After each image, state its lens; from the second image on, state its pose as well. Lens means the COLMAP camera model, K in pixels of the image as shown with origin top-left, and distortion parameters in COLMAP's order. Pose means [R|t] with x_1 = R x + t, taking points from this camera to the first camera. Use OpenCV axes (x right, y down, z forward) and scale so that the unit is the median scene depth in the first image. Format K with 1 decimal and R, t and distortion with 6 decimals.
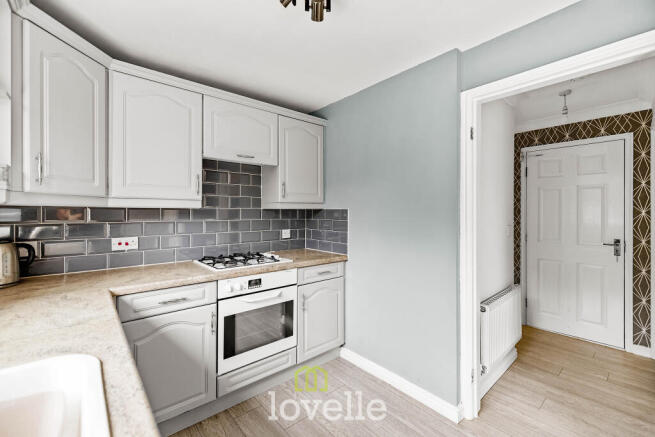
lens RADIAL K [[279.3, 0, 327.7], [0, 279.3, 212.6], [0, 0, 1]] dist [0.001901, -0.000283]
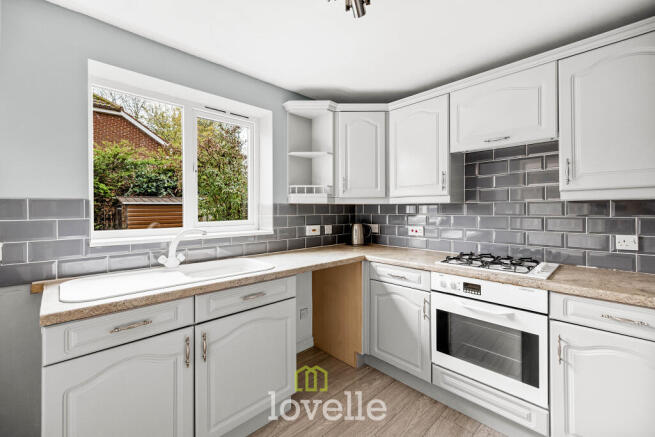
lens RADIAL K [[279.3, 0, 329.0], [0, 279.3, 208.6], [0, 0, 1]] dist [0.001901, -0.000283]
pose [[0.056862, -0.001737, -0.998381, 0.608313], [0.005323, 0.999985, -0.001437, 0.005039], [0.998368, -0.005232, 0.056870, 0.533642]]
